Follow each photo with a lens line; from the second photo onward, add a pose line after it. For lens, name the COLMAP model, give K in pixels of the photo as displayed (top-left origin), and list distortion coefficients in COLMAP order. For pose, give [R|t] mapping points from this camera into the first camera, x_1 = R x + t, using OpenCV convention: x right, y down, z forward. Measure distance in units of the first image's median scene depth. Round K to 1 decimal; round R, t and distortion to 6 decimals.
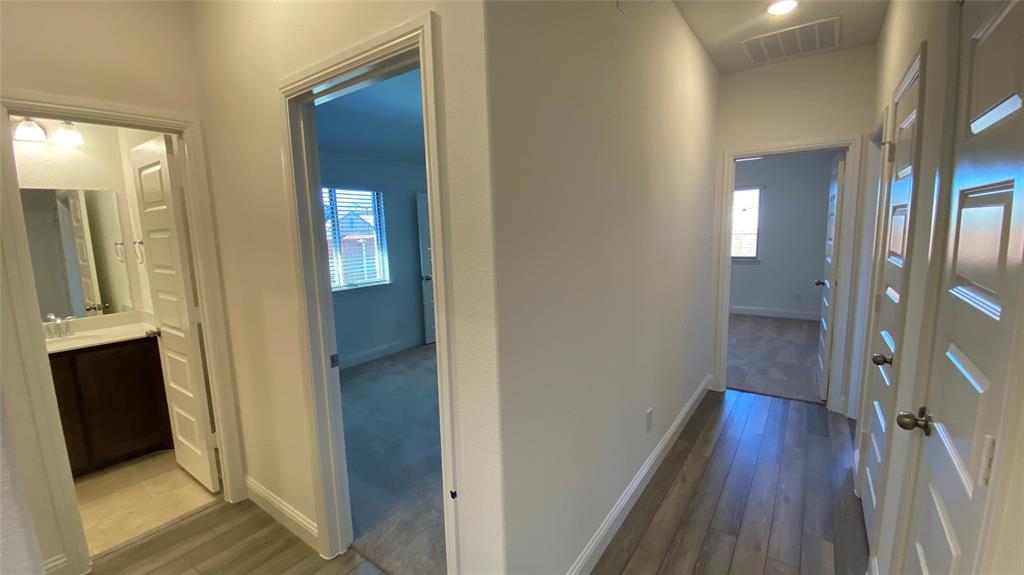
lens RADIAL K [[417.5, 0, 508.3], [0, 417.5, 287.1], [0, 0, 1]] dist [0.027438, -0.023267]
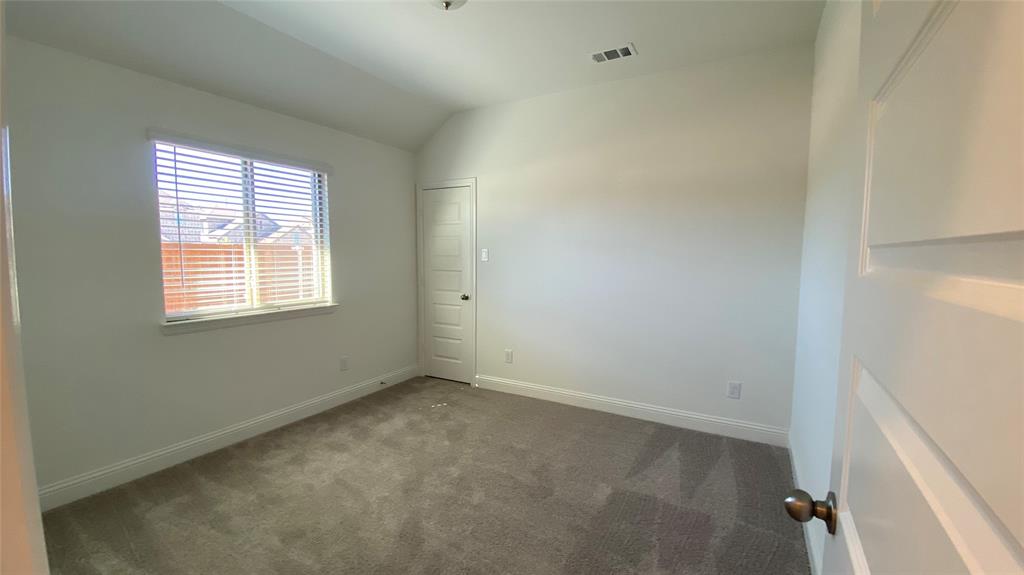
lens RADIAL K [[417.5, 0, 508.3], [0, 417.5, 287.1], [0, 0, 1]] dist [0.027438, -0.023267]
pose [[0.991530, 0.033232, 0.125555, -0.088994], [-0.026097, 0.997972, -0.058050, -0.007418], [-0.127230, 0.054282, 0.990387, 0.297753]]
